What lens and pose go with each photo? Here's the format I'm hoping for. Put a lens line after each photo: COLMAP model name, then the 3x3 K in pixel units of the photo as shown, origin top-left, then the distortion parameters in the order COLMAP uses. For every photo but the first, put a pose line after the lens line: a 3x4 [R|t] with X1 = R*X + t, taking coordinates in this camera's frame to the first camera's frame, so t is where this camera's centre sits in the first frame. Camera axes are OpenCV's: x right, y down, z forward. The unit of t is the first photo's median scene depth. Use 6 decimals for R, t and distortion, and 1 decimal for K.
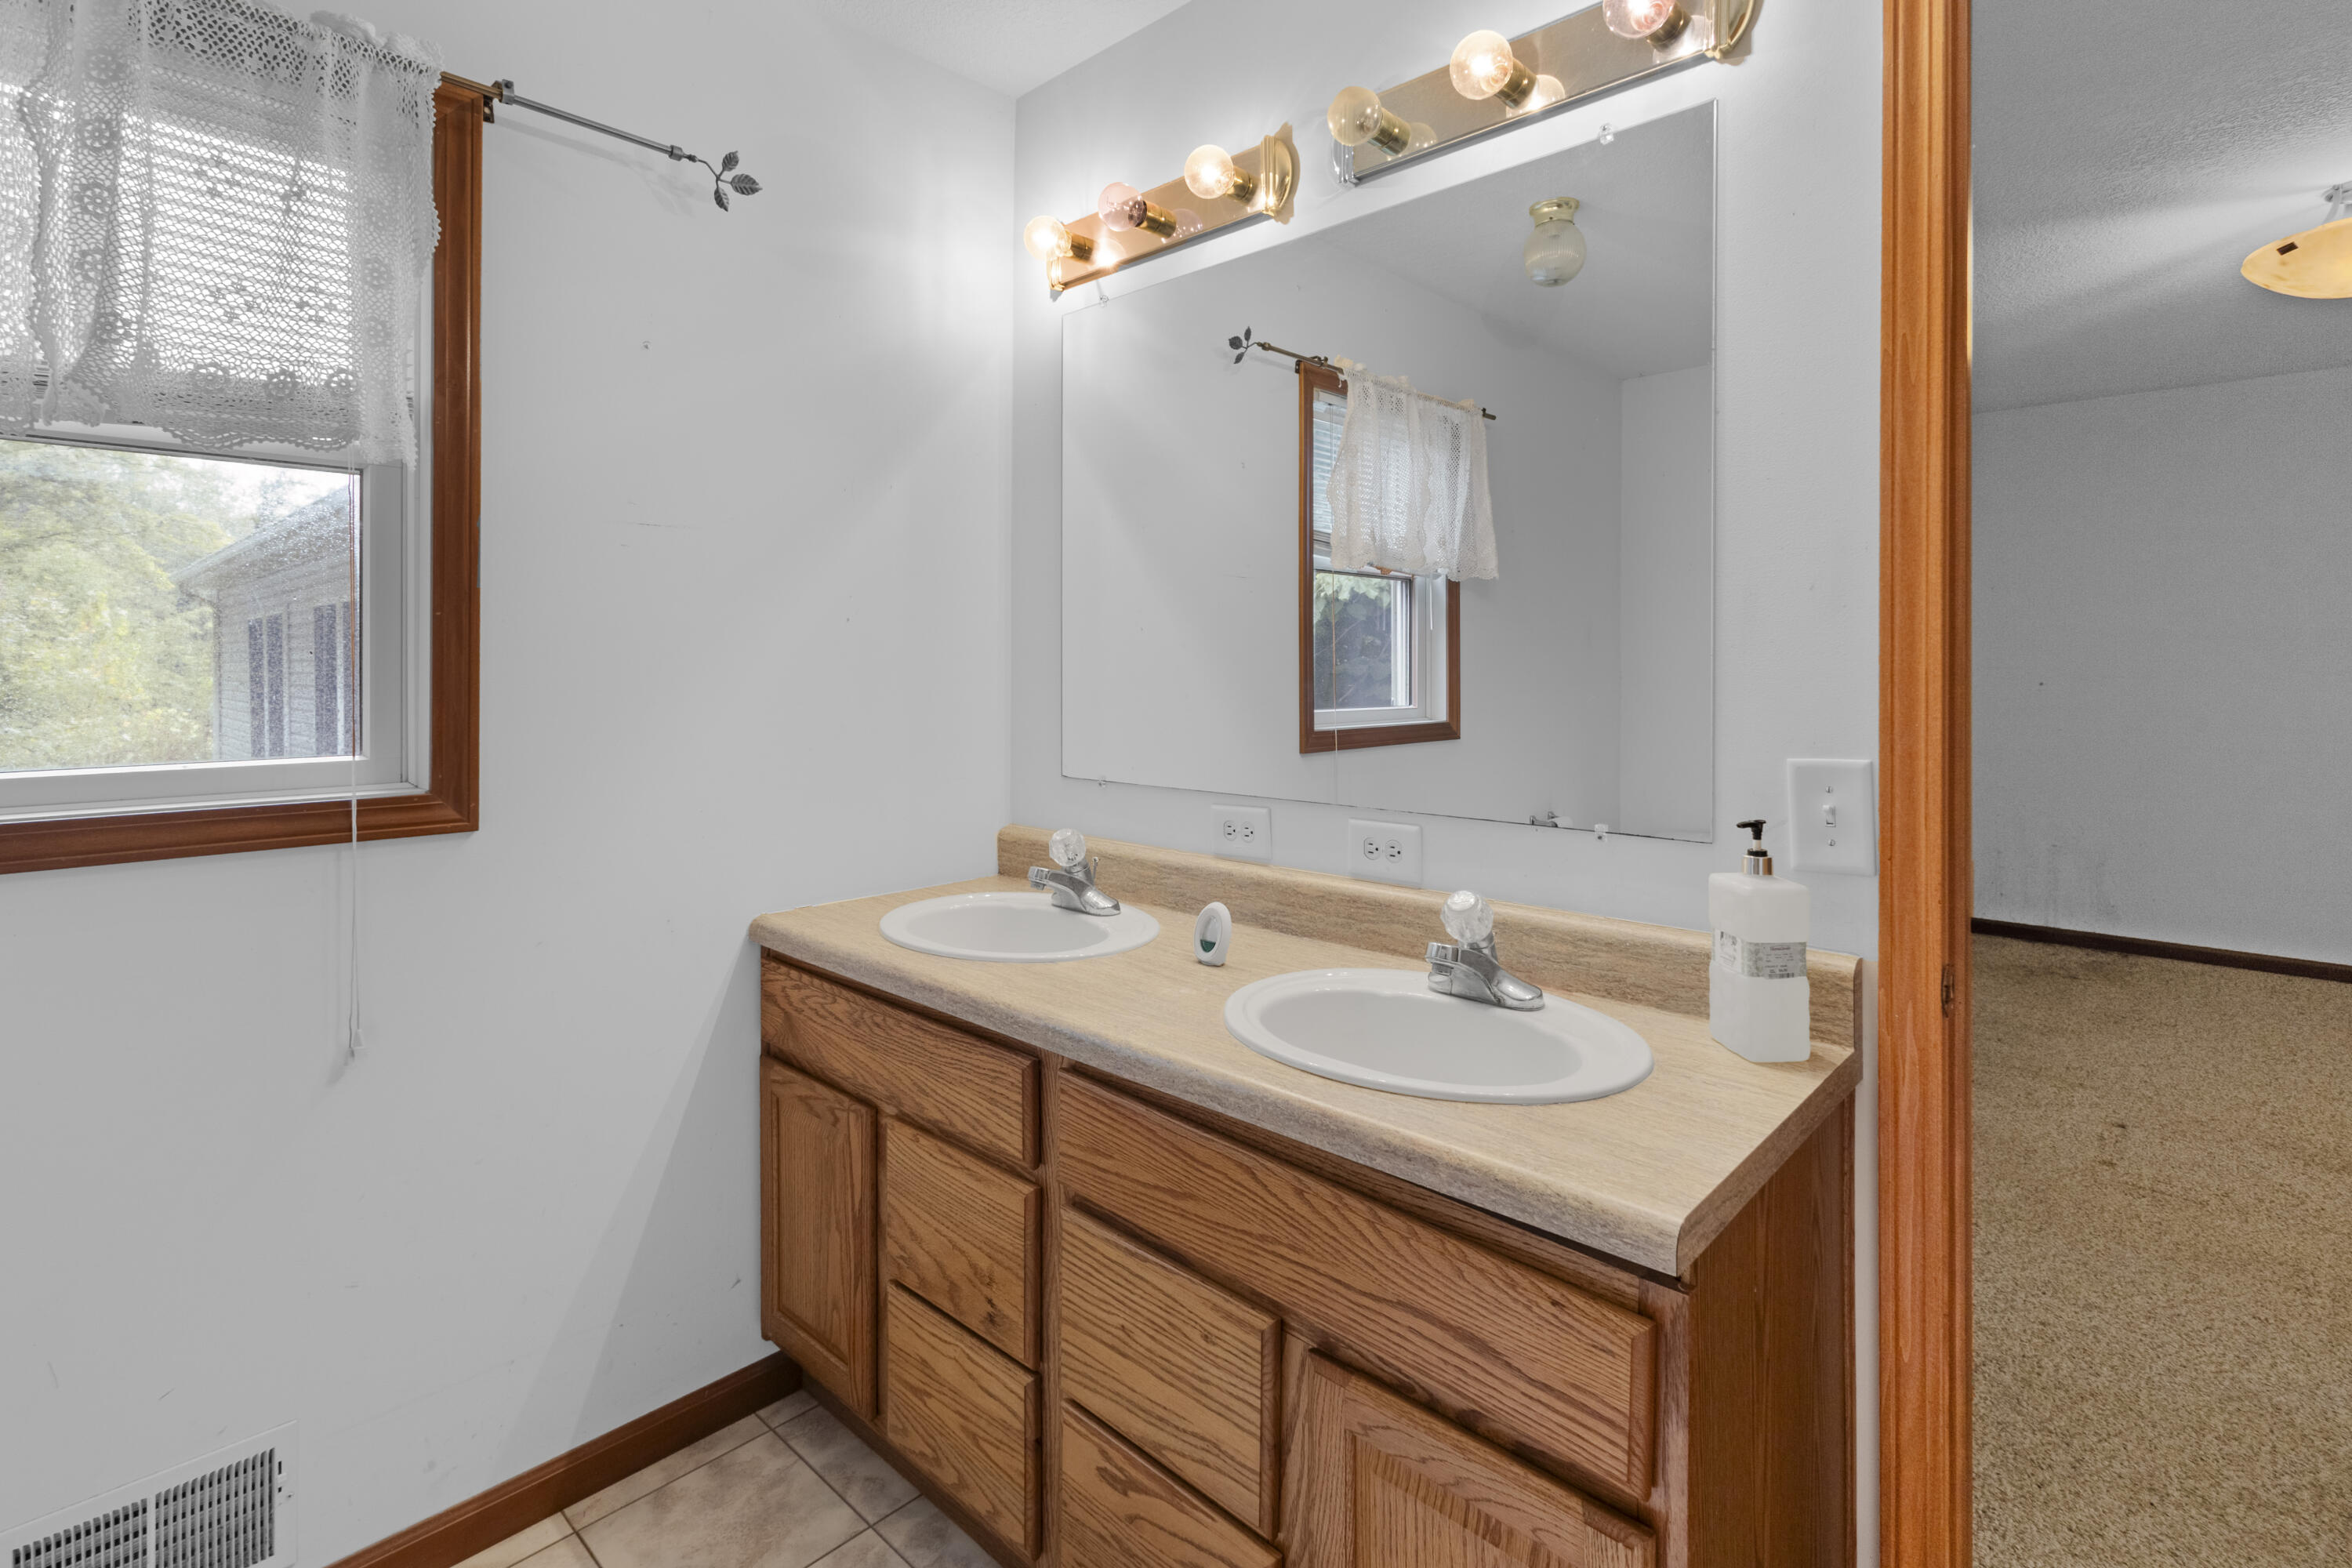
lens RADIAL K [[1079.9, 0, 1176.0], [0, 1079.9, 784.0], [0, 0, 1]] dist [0.003814, 0.000020]
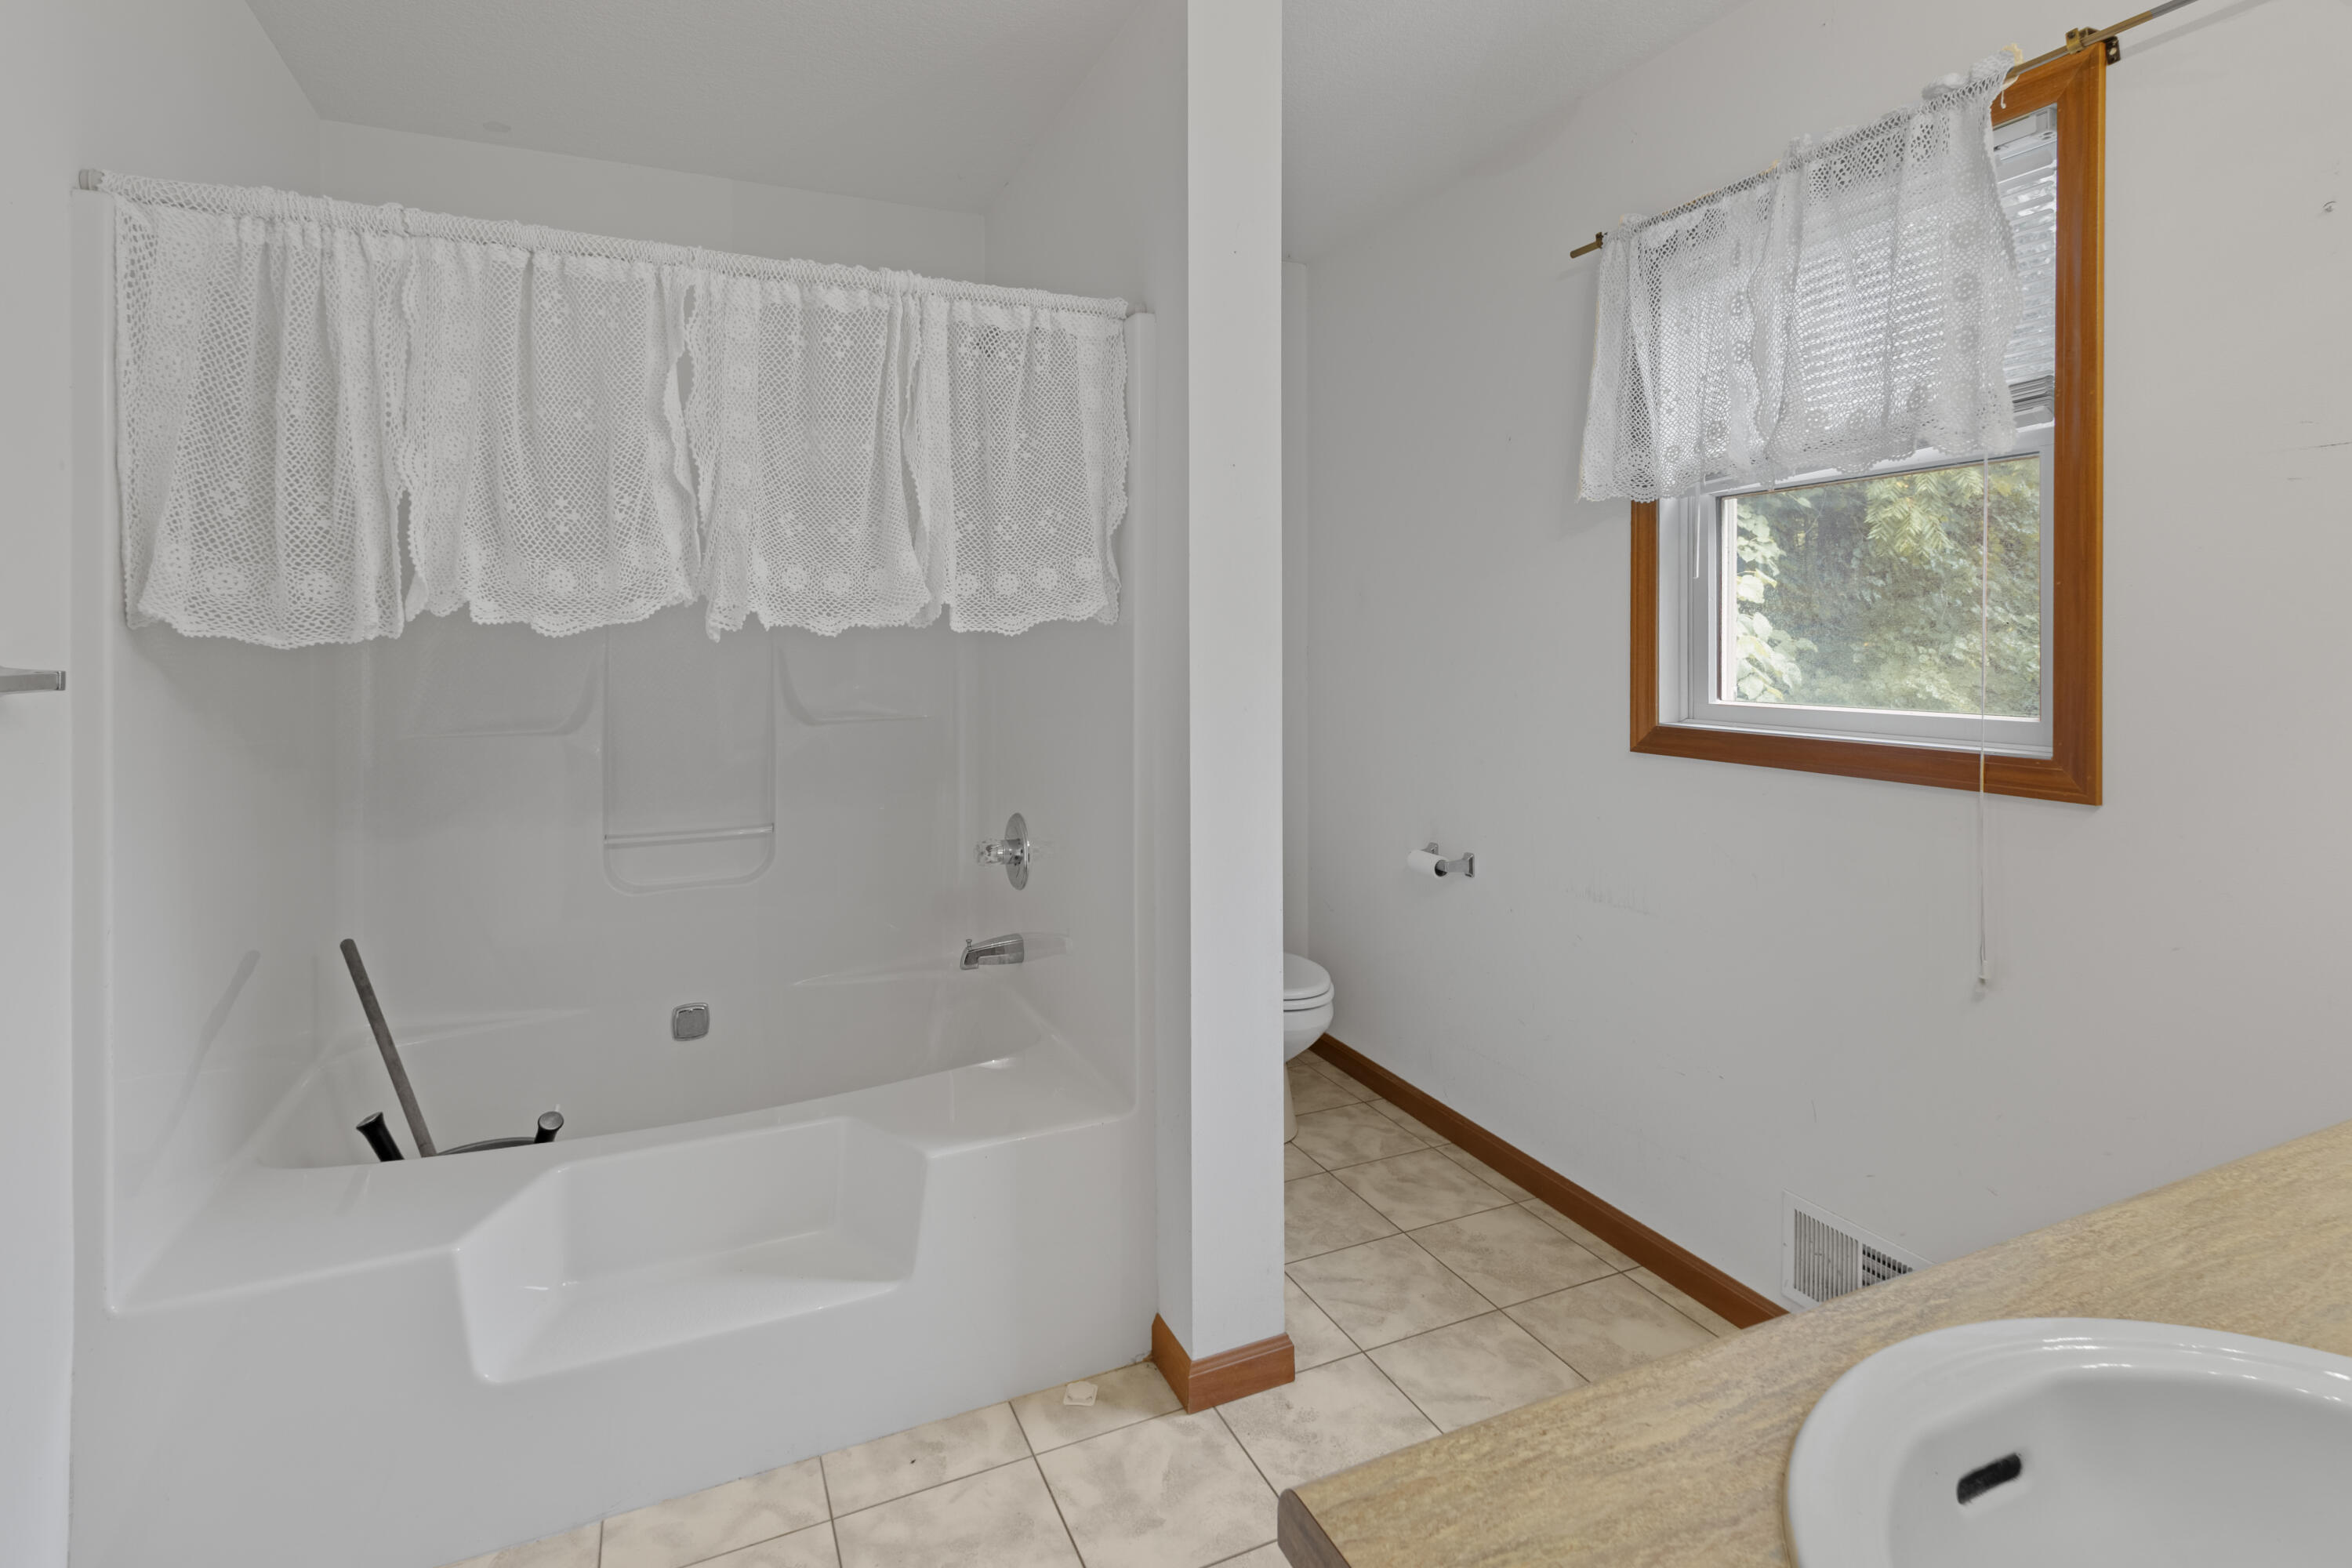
lens RADIAL K [[1079.9, 0, 1176.0], [0, 1079.9, 784.0], [0, 0, 1]] dist [0.003814, 0.000020]
pose [[-0.361629, 0.124963, -0.923910, 0.582385], [-0.098053, 0.980383, 0.170980, -0.064943], [0.927152, 0.152423, -0.342282, 0.612942]]
